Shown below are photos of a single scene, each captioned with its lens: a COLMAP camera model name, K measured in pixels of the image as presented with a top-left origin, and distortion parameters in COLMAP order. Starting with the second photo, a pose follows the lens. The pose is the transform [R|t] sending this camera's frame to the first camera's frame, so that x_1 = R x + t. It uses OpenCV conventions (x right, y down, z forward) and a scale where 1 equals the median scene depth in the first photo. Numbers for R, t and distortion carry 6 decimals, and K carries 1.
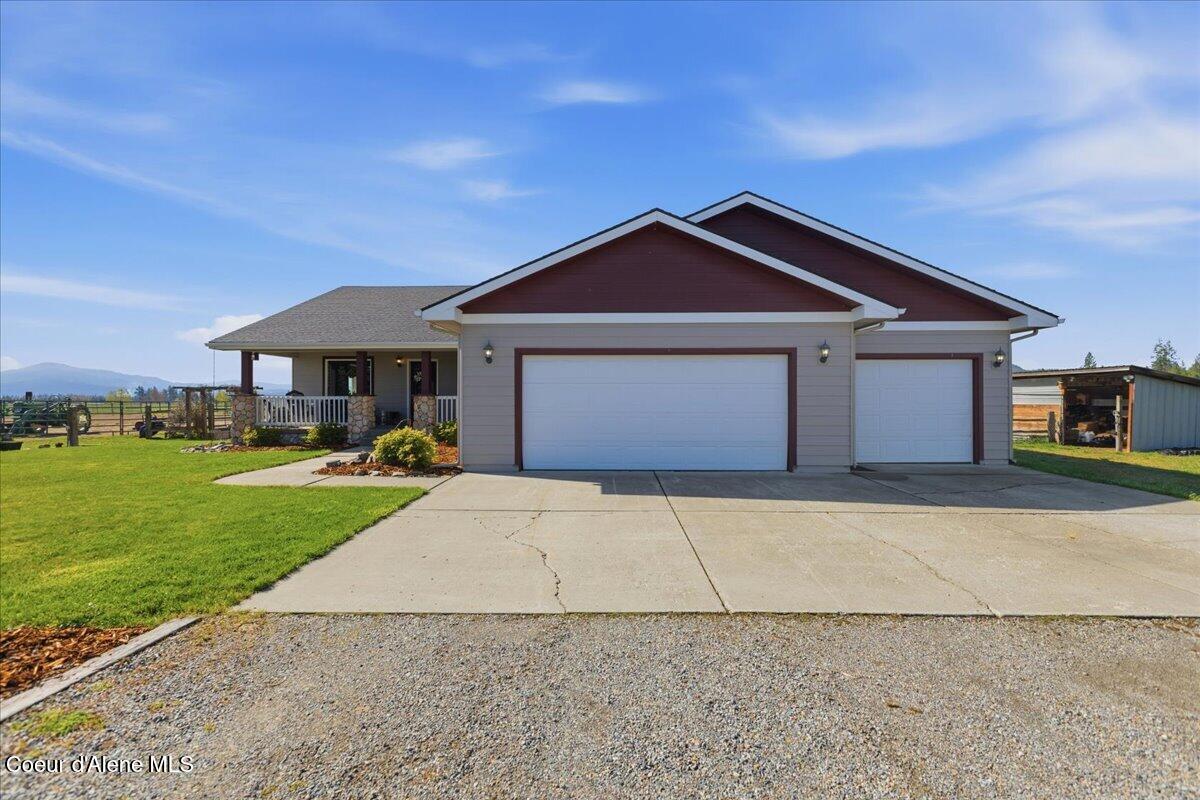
lens RADIAL K [[546.5, 0, 600.0], [0, 546.5, 400.0], [0, 0, 1]] dist [-0.002574, -0.000006]
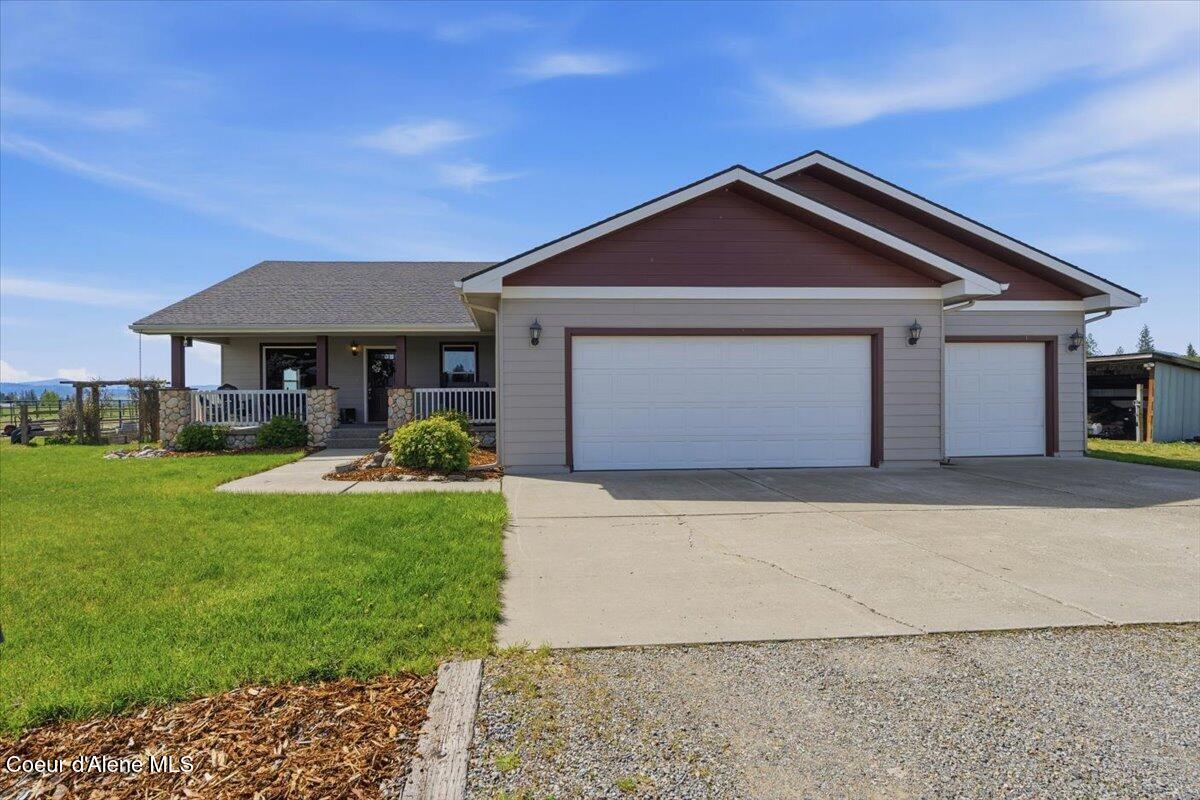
lens RADIAL K [[615.9, 0, 600.0], [0, 615.9, 400.0], [0, 0, 1]] dist [-0.002833, -0.000443]
pose [[0.996128, -0.008078, 0.087541, -0.154397], [0.007478, 0.999946, 0.007184, 0.009152], [-0.087594, -0.006501, 0.996135, 0.035768]]
